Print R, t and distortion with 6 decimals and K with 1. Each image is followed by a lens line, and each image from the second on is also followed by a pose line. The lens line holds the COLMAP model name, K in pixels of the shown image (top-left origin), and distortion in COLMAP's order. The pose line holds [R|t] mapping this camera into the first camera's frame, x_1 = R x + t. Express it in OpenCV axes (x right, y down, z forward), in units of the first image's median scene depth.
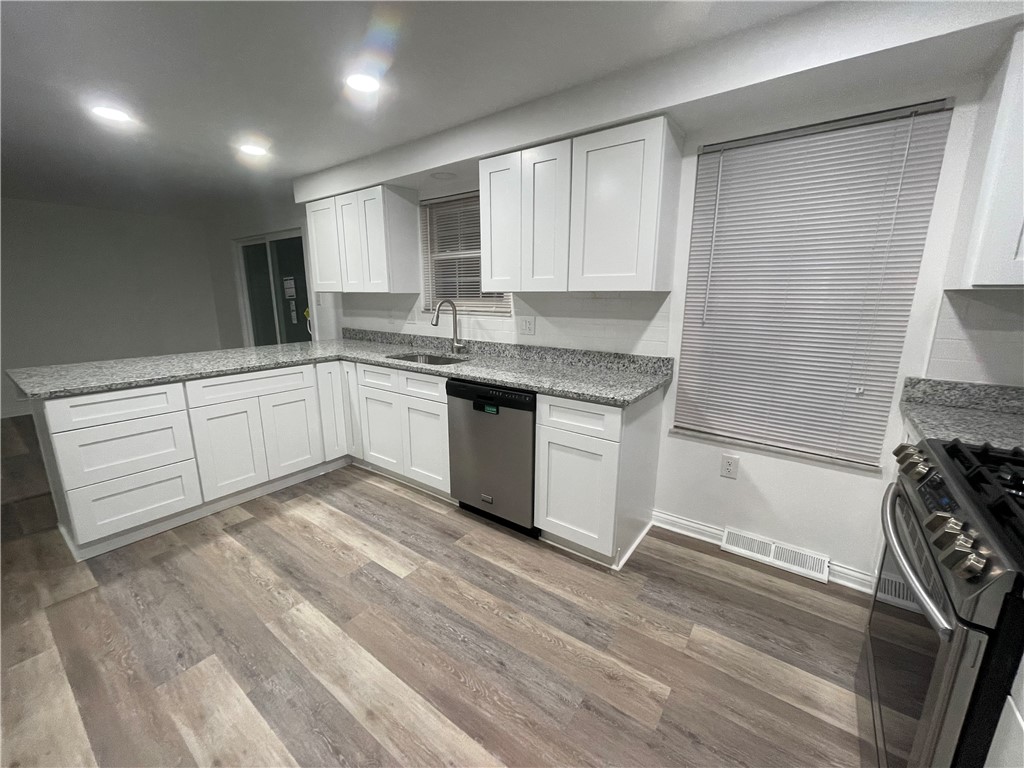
lens RADIAL K [[411.6, 0, 511.8], [0, 411.6, 382.6], [0, 0, 1]] dist [0.001269, 0.000083]
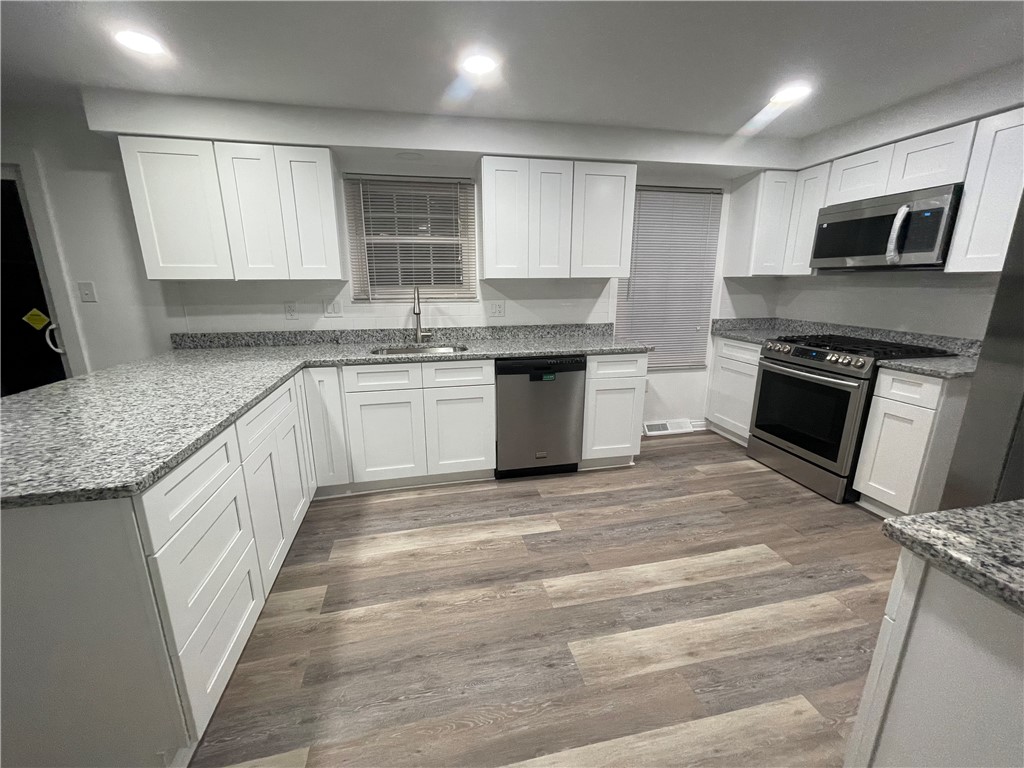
lens RADIAL K [[411.6, 0, 503.6], [0, 411.6, 382.3], [0, 0, 1]] dist [0.001269, 0.000083]
pose [[0.664102, -0.181540, 0.725267, -0.966767], [0.165233, 0.981723, 0.094434, -0.052203], [-0.729154, 0.057125, 0.681961, 0.270388]]
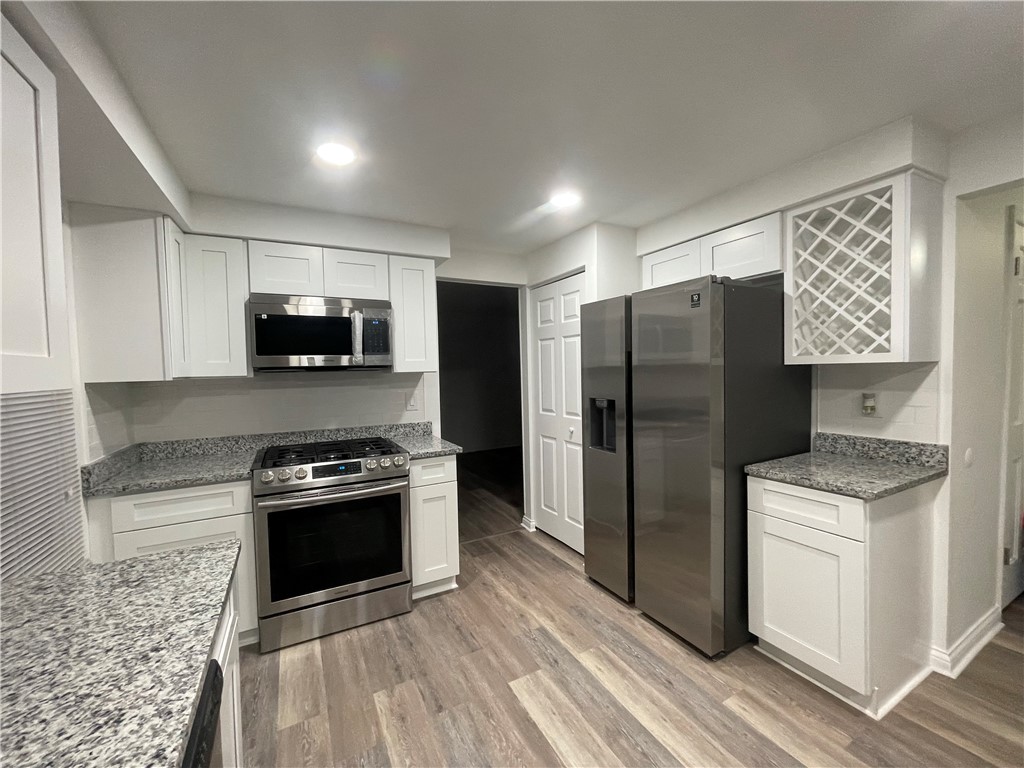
lens RADIAL K [[411.6, 0, 511.1], [0, 411.6, 381.9], [0, 0, 1]] dist [0.001269, 0.000083]
pose [[-0.901086, 0.005509, 0.433606, -0.320410], [0.116984, 0.965935, 0.230836, -0.241137], [-0.417563, 0.258728, -0.871034, 1.021043]]
